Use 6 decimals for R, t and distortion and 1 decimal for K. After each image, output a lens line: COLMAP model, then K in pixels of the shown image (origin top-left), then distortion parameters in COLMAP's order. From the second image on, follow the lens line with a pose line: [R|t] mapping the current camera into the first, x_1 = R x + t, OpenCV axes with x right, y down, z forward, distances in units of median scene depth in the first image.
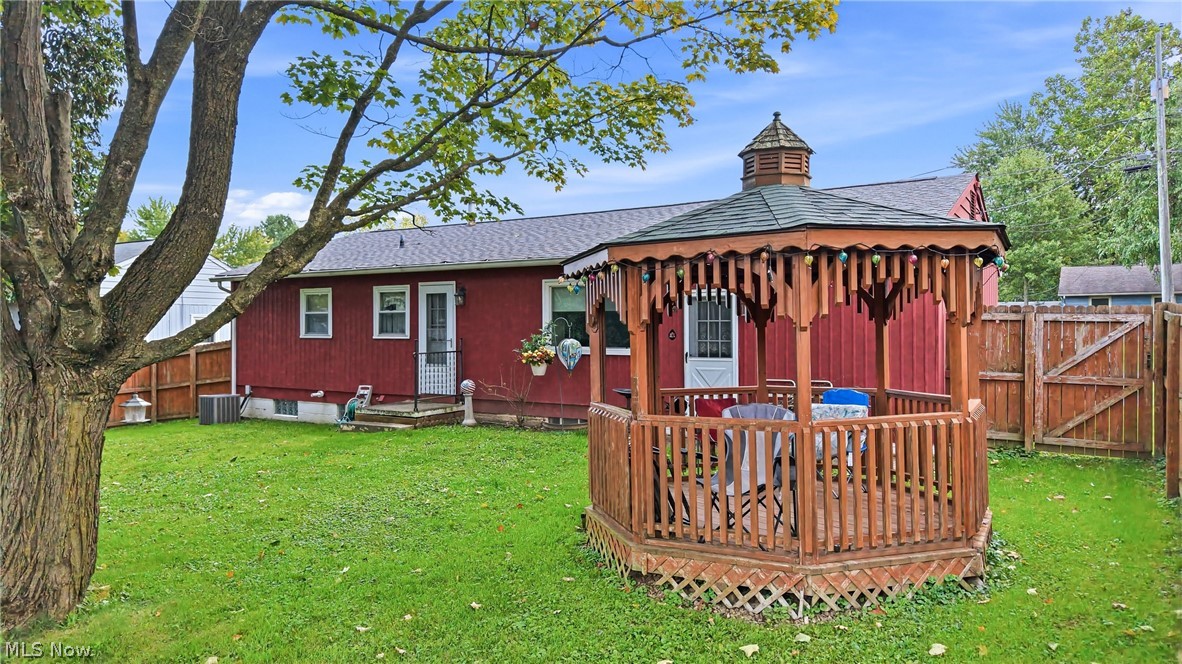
lens RADIAL K [[800.0, 0, 593.9], [0, 800.0, 324.9], [0, 0, 1]] dist [0.023403, -0.019101]
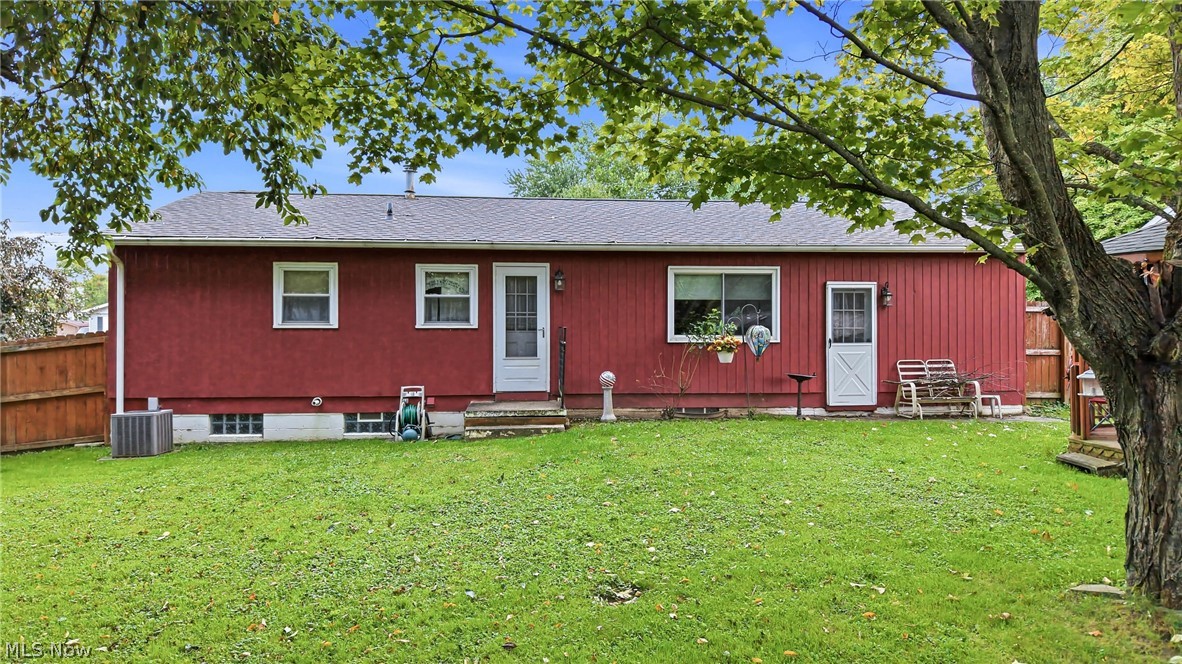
lens RADIAL K [[800.0, 0, 591.4], [0, 800.0, 330.8], [0, 0, 1]] dist [0.023403, -0.019101]
pose [[0.791475, 0.003738, 0.611190, -0.651504], [-0.002885, 0.999993, -0.002380, 0.021525], [-0.611195, 0.000120, 0.791480, 0.257545]]
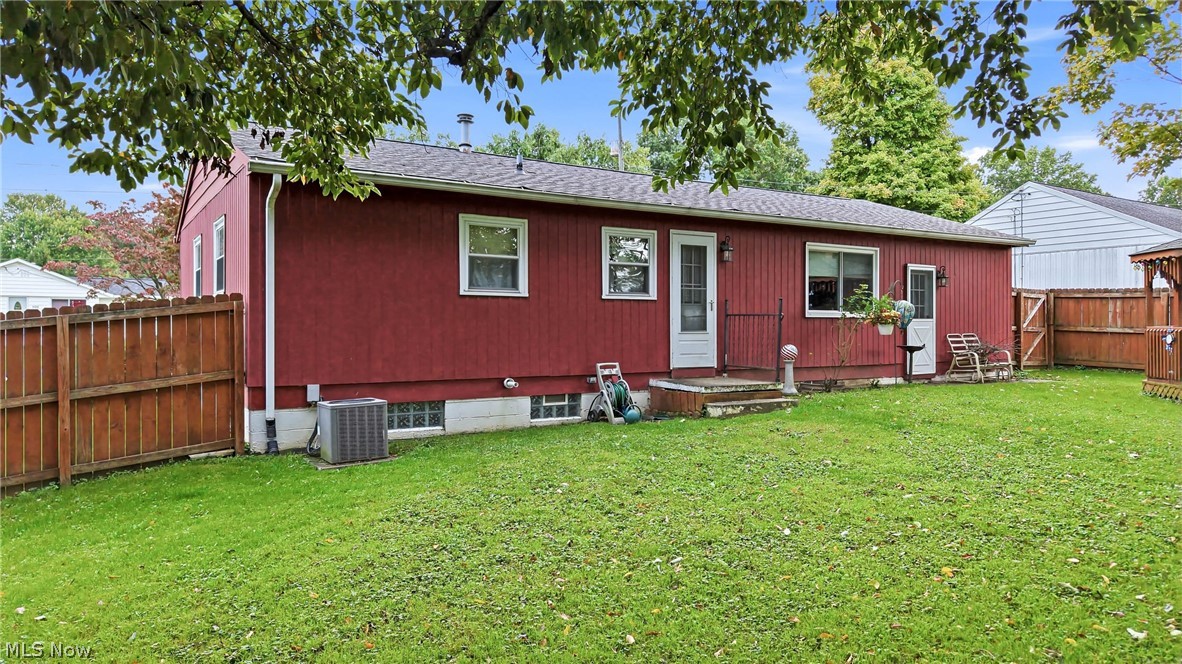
lens RADIAL K [[800.0, 0, 590.2], [0, 800.0, 326.0], [0, 0, 1]] dist [0.023403, -0.019101]
pose [[0.425017, 0.003496, 0.905179, -0.965425], [-0.004374, 0.999989, -0.001808, 0.044511], [-0.905175, -0.003191, 0.425027, 0.726659]]
